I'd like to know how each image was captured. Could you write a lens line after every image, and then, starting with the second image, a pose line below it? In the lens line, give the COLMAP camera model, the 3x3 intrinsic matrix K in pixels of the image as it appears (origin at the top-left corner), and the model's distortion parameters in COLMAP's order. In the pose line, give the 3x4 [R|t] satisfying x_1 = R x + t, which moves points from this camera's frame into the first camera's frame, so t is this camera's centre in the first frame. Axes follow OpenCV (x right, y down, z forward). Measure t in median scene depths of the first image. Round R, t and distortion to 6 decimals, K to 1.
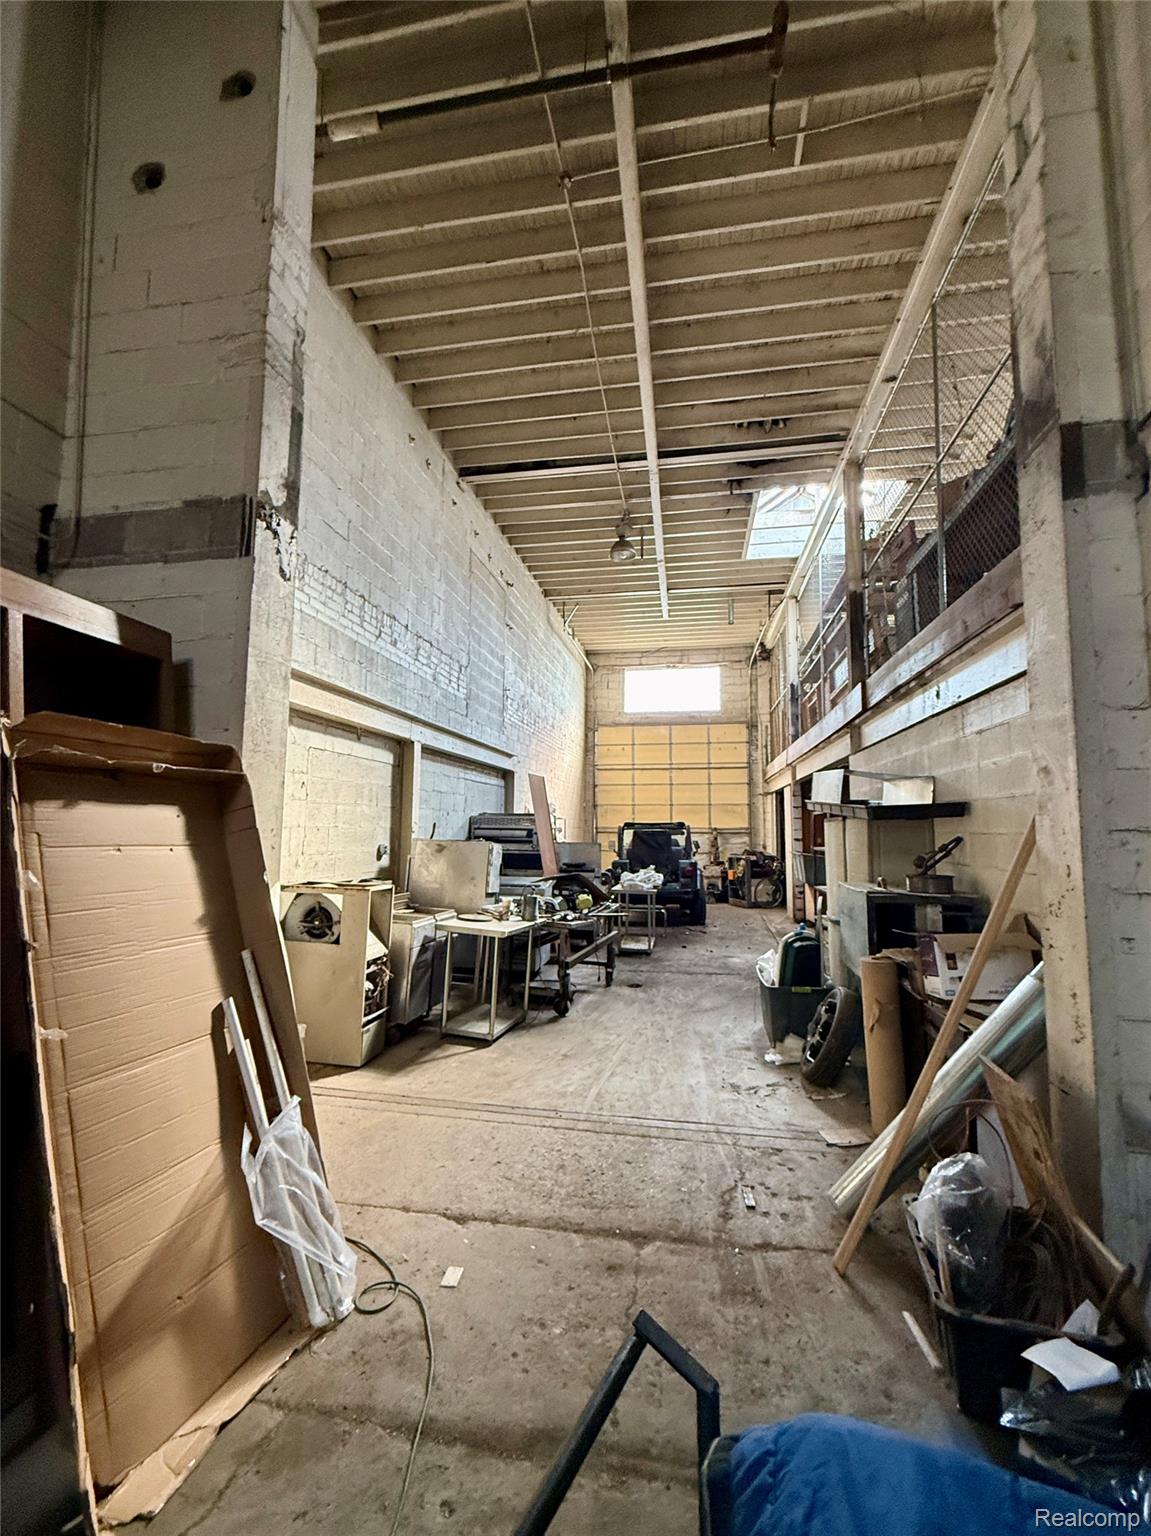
lens RADIAL K [[631.3, 0, 575.5], [0, 631.3, 768.0], [0, 0, 1]] dist [-0.000154, 0.000009]
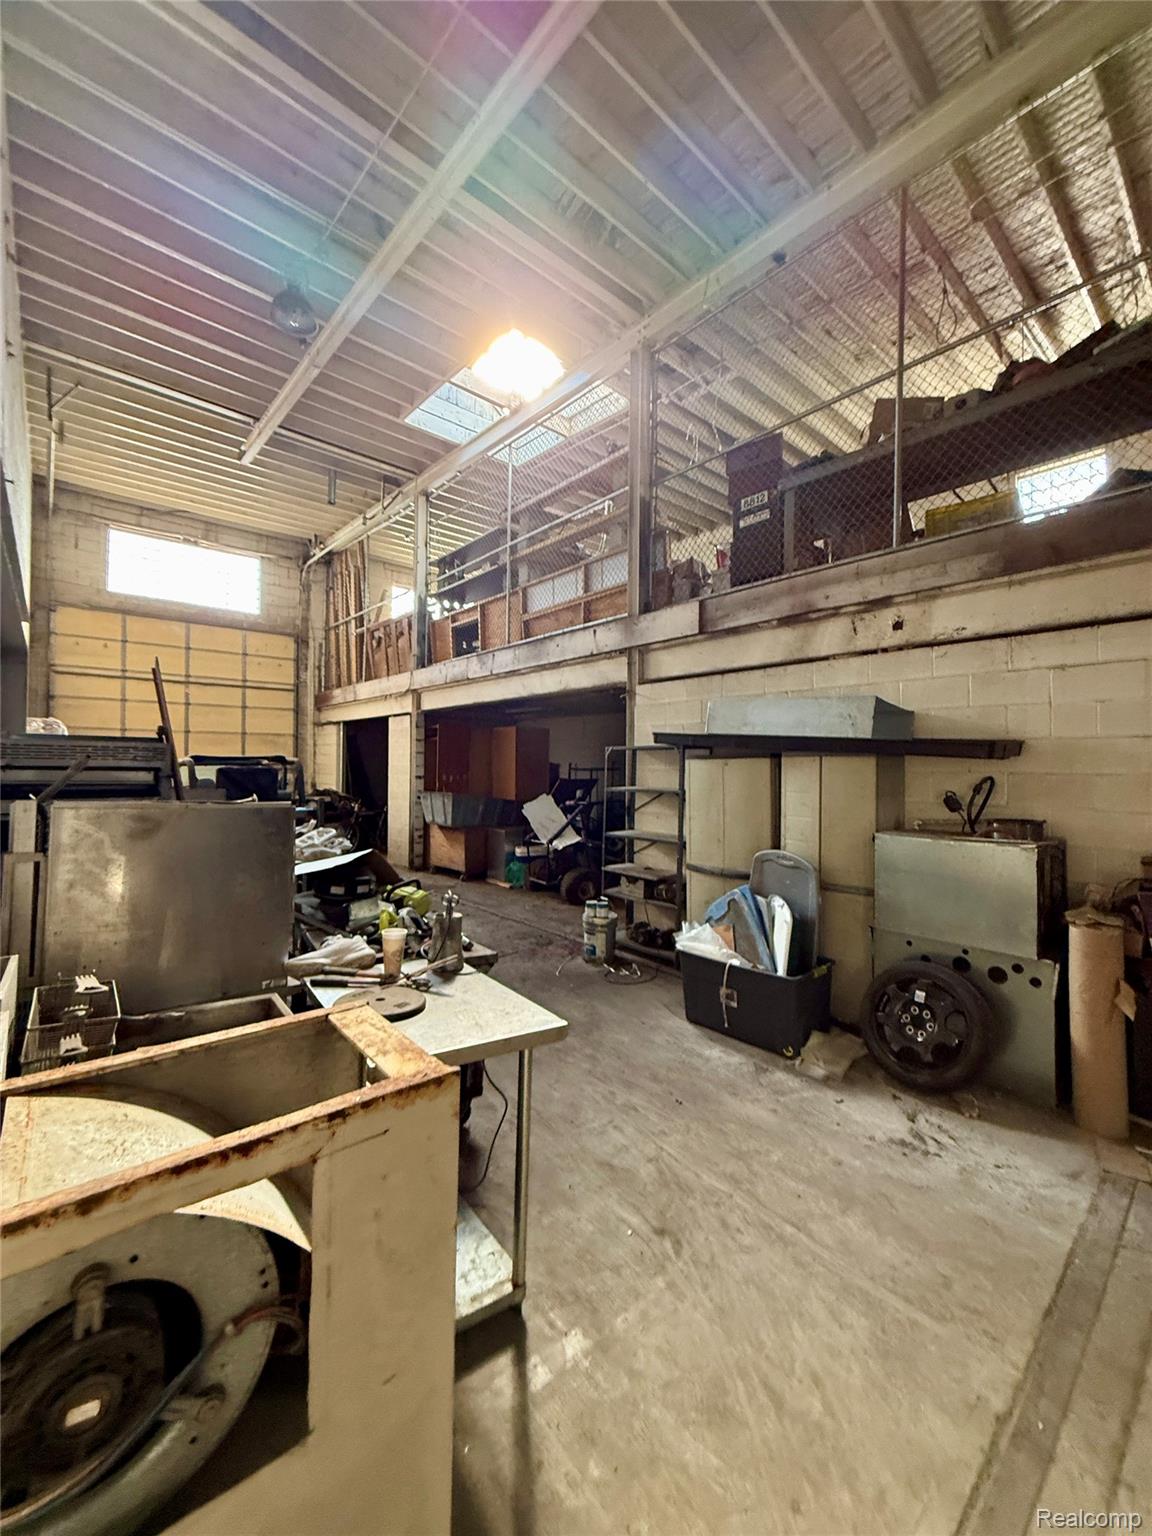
lens RADIAL K [[608.2, 0, 577.9], [0, 608.2, 760.7], [0, 0, 1]] dist [-0.000457, -0.000013]
pose [[0.631667, 0.004410, 0.775227, -0.348589], [-0.075622, 0.995565, 0.055954, 0.056949], [-0.771543, -0.093969, 0.629199, 0.644781]]
